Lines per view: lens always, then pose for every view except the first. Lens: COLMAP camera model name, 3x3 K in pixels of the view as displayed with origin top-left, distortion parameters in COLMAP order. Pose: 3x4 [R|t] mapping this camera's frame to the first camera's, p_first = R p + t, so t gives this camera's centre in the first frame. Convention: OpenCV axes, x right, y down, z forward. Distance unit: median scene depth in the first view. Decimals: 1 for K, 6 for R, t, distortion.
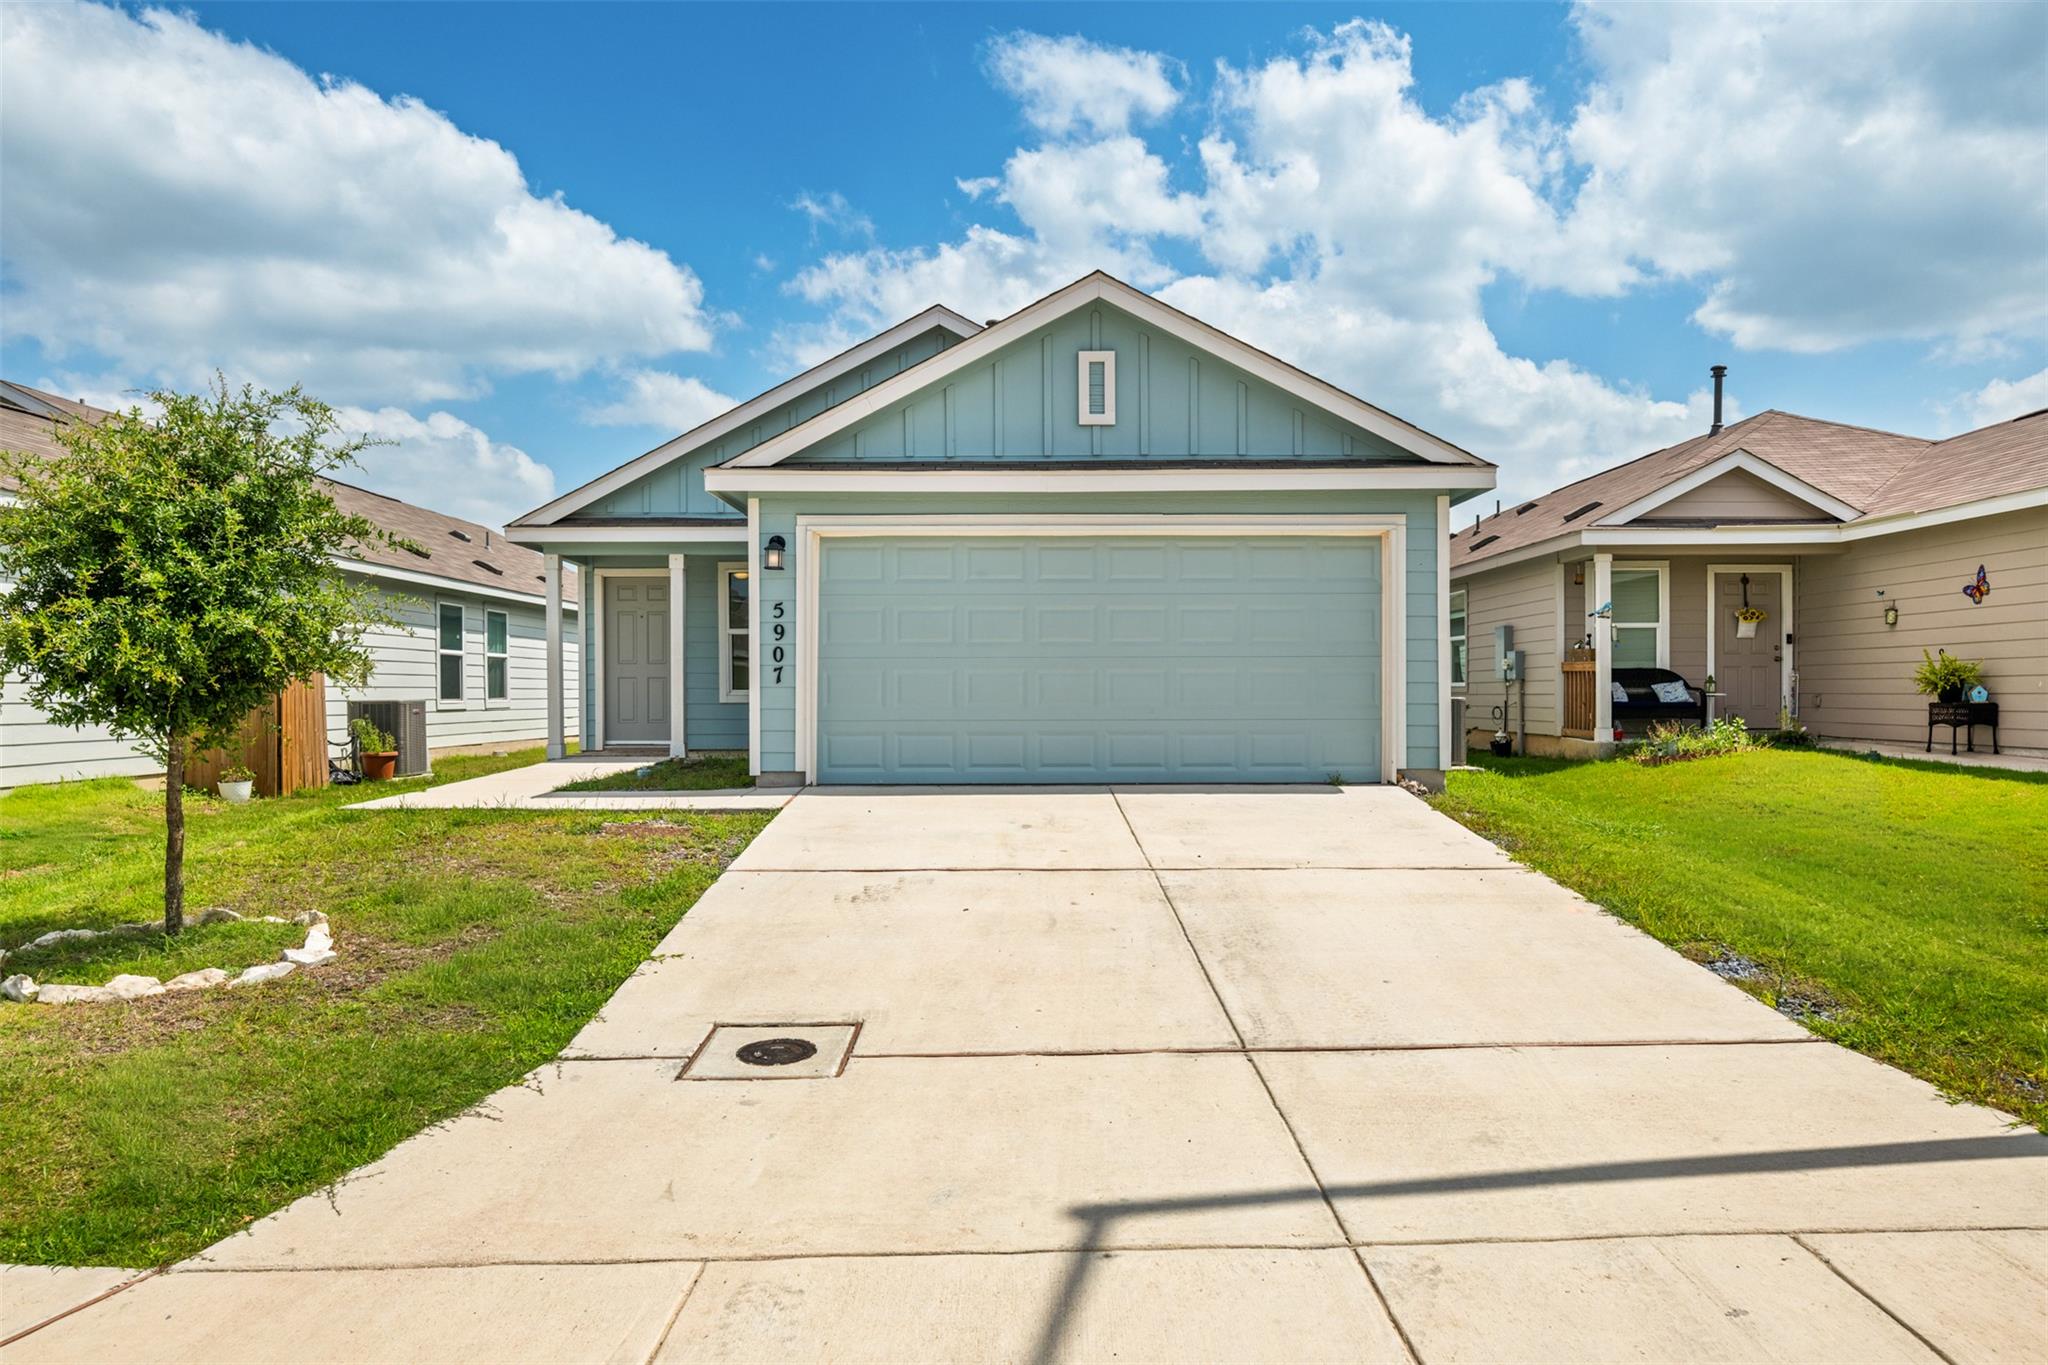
lens RADIAL K [[1323.4, 0, 1015.0], [0, 1323.4, 683.5], [0, 0, 1]] dist [-0.000539, -0.003089]
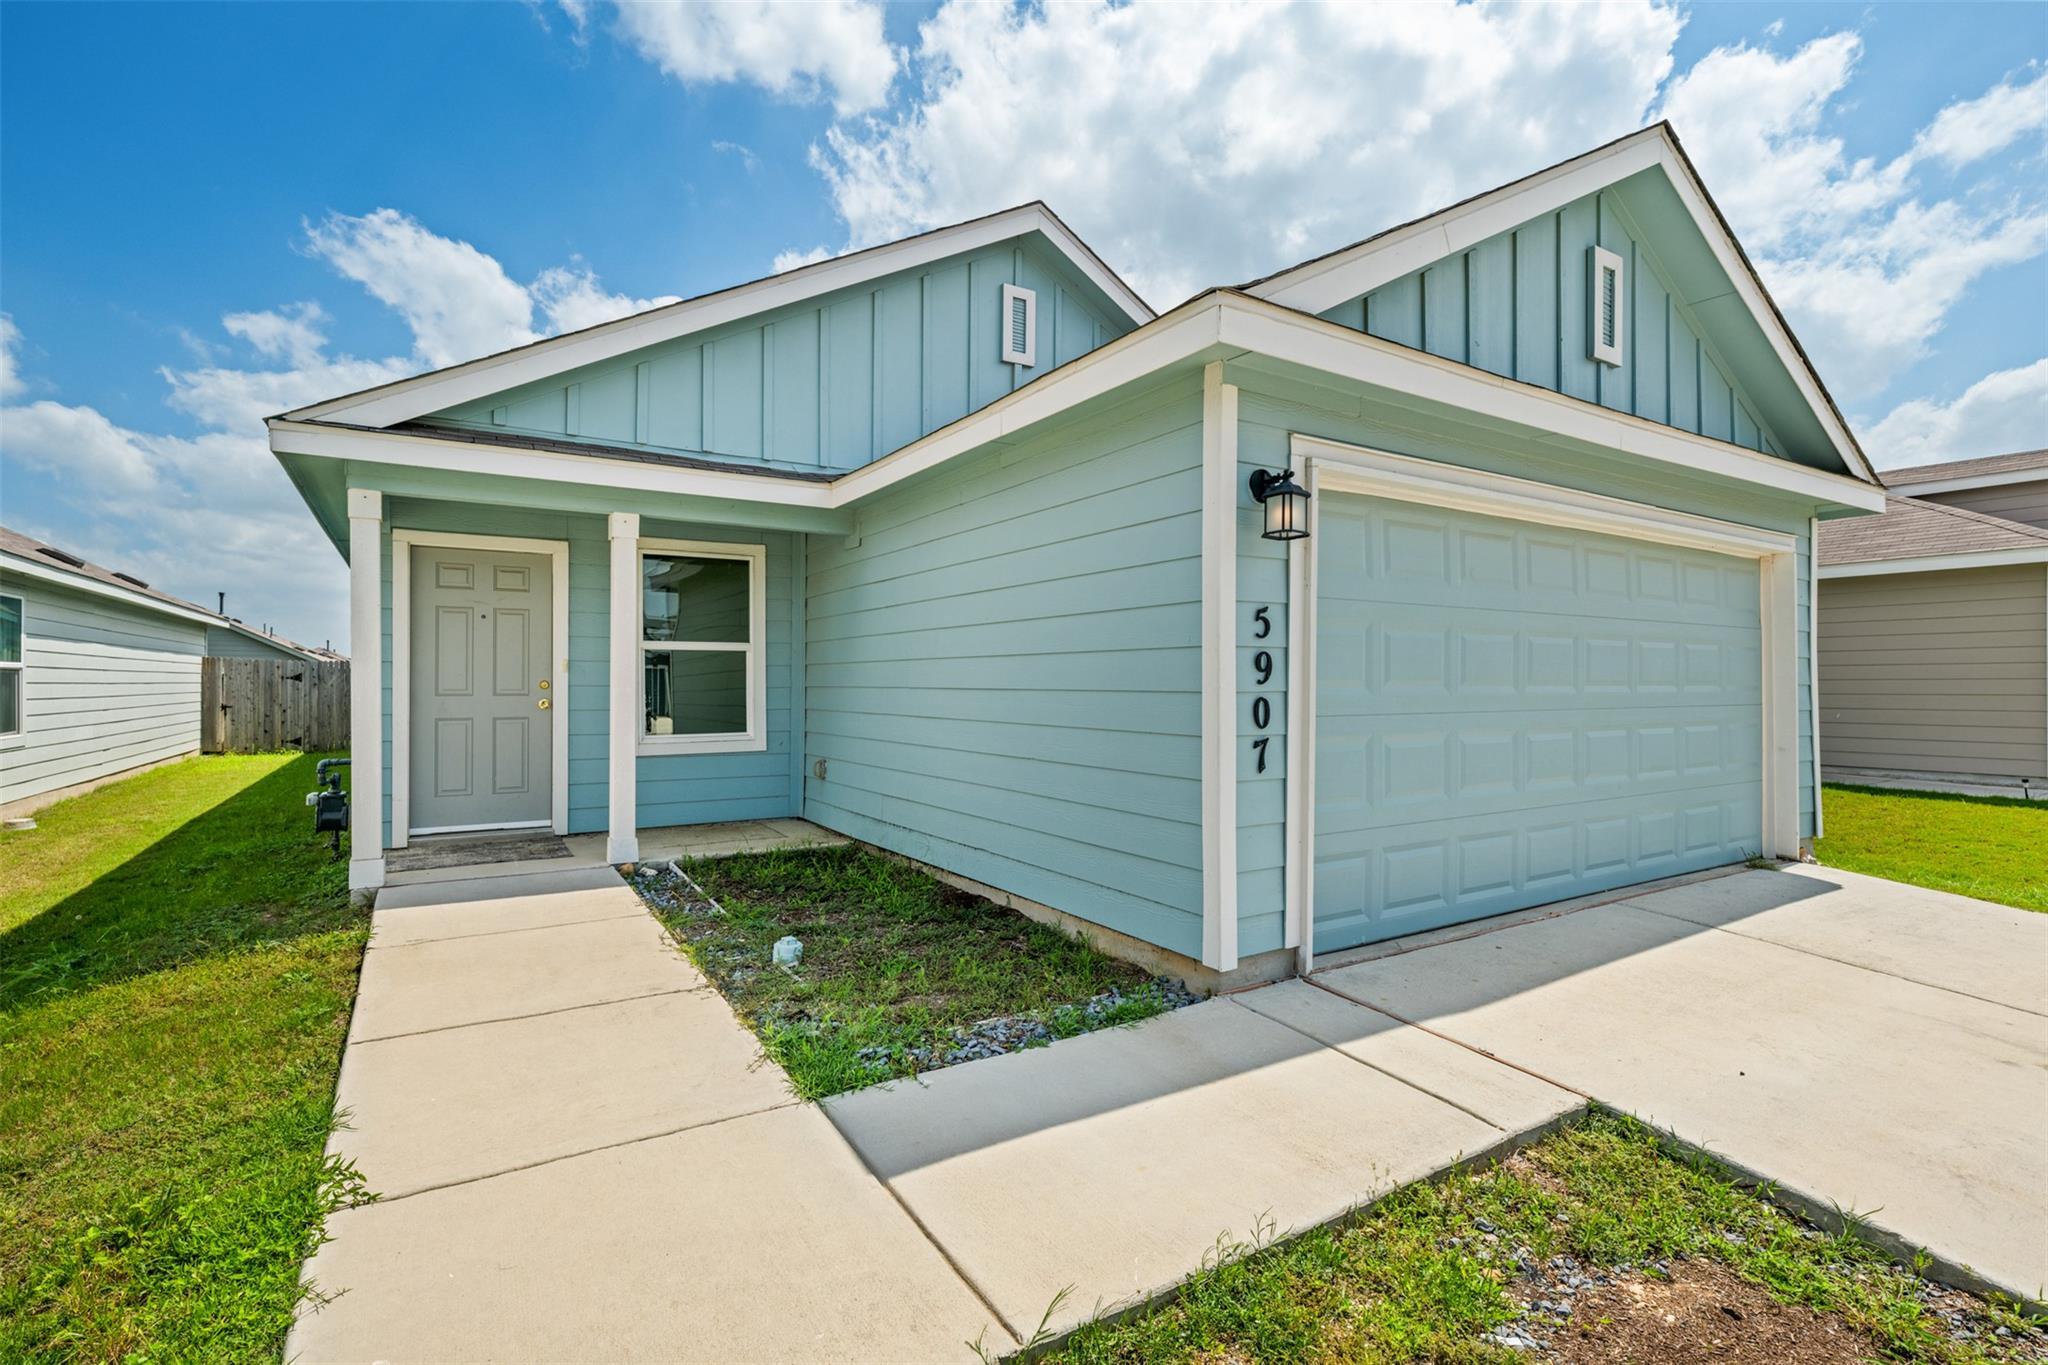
lens RADIAL K [[934.8, 0, 1022.1], [0, 934.8, 677.7], [0, 0, 1]] dist [0.002333, 0.000289]
pose [[0.852642, 0.006739, 0.522451, -0.431543], [-0.005689, 0.999977, -0.003613, -0.033091], [-0.522464, 0.000108, 0.852661, 0.748513]]
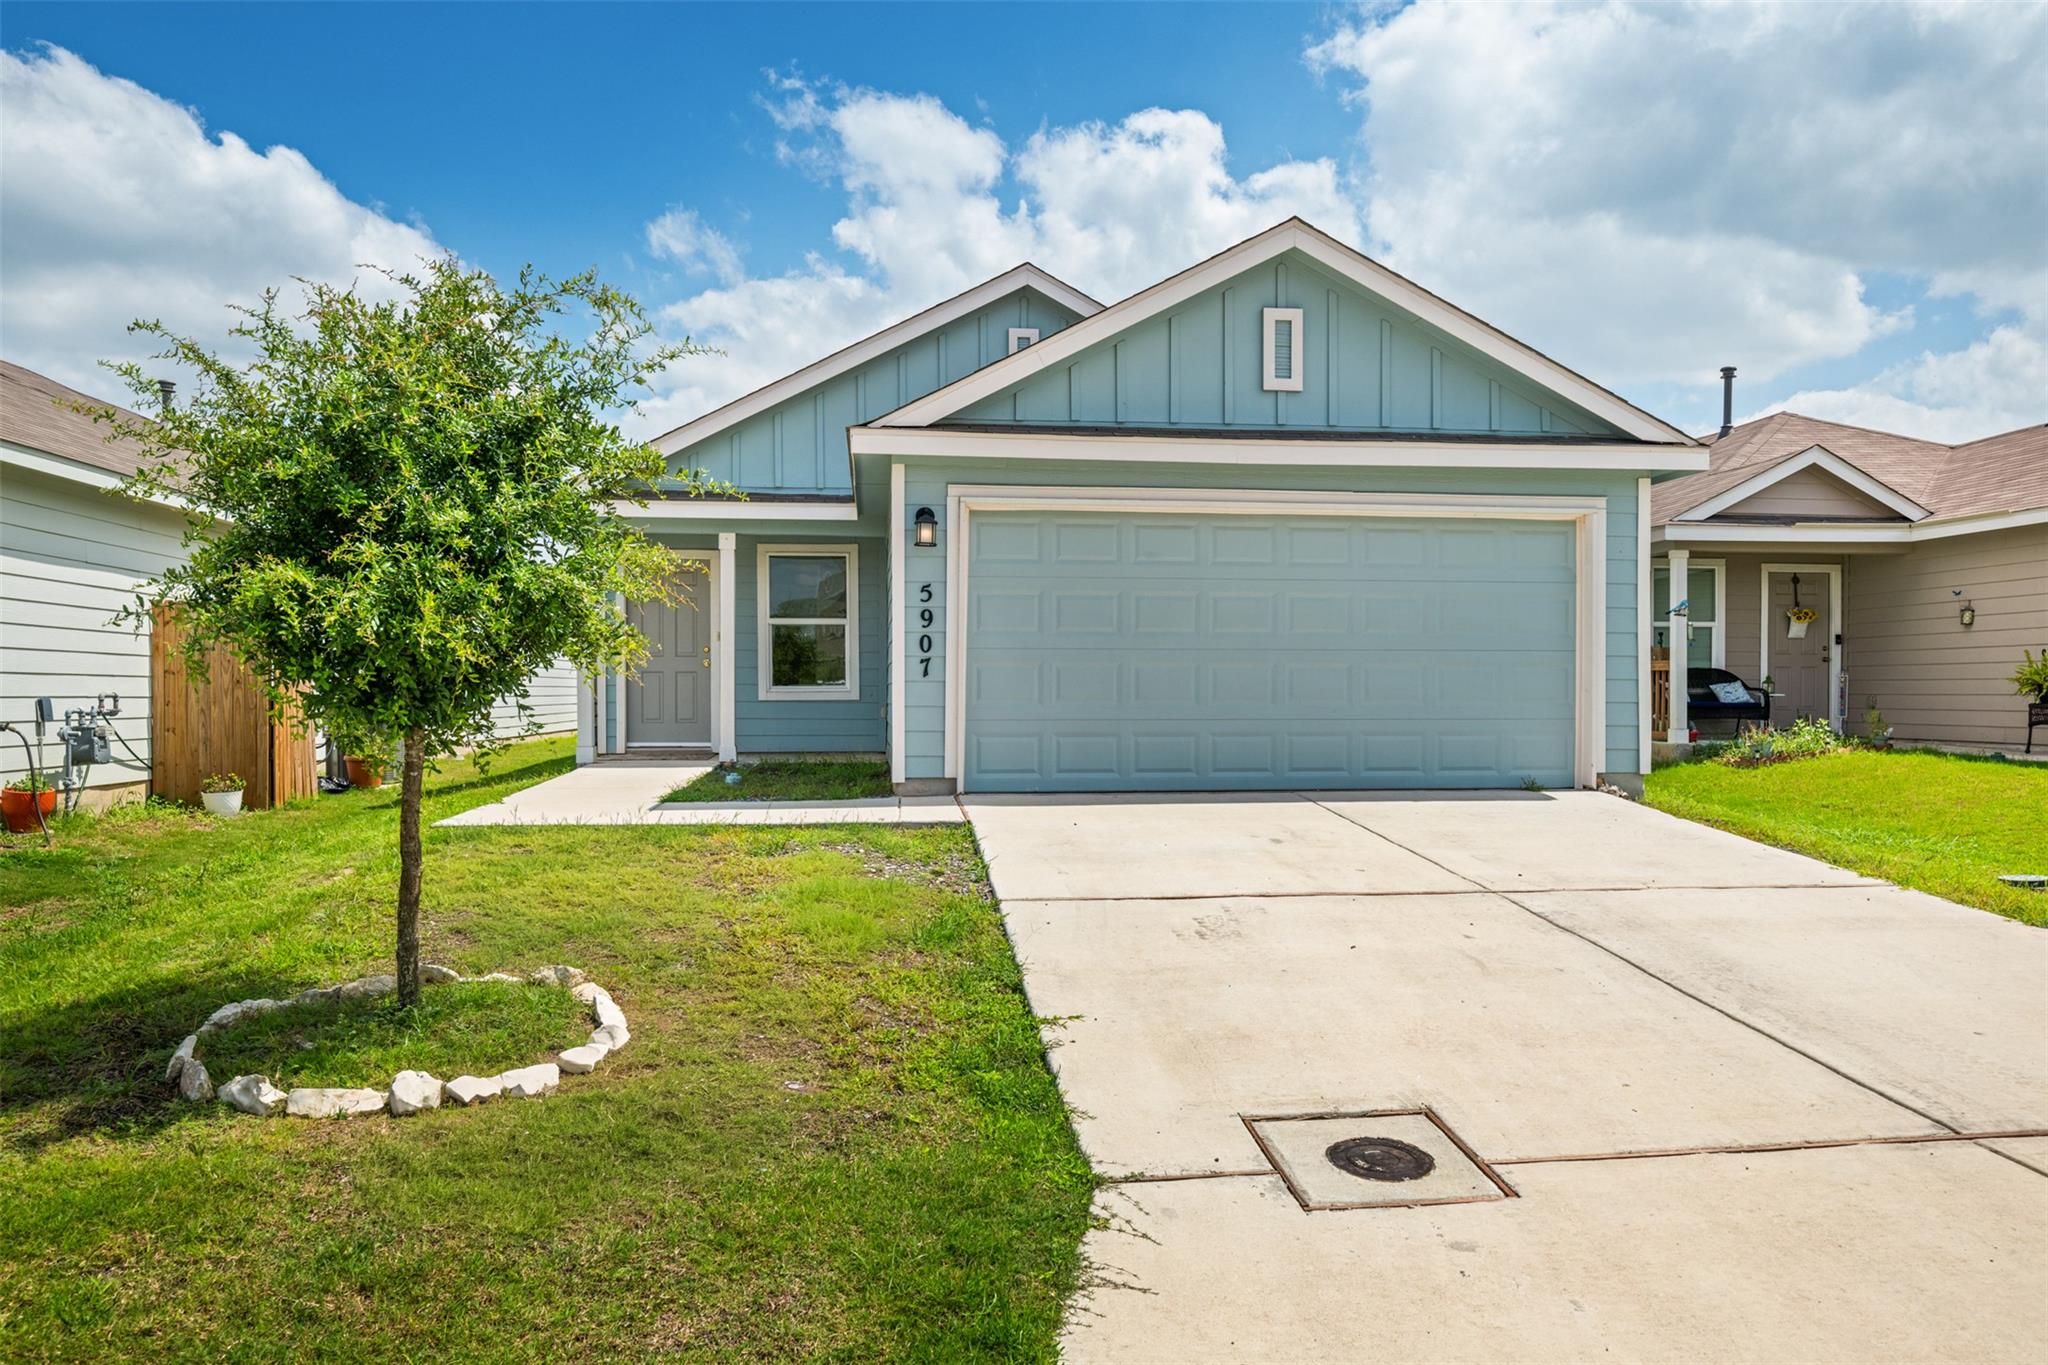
lens RADIAL K [[1323.4, 0, 1020.2], [0, 1323.4, 687.5], [0, 0, 1]] dist [-0.000539, -0.003089]
pose [[0.993966, 0.004061, 0.109611, -0.211292], [-0.004309, 0.999989, 0.002028, 0.004833], [-0.109602, -0.002488, 0.993972, 0.126008]]
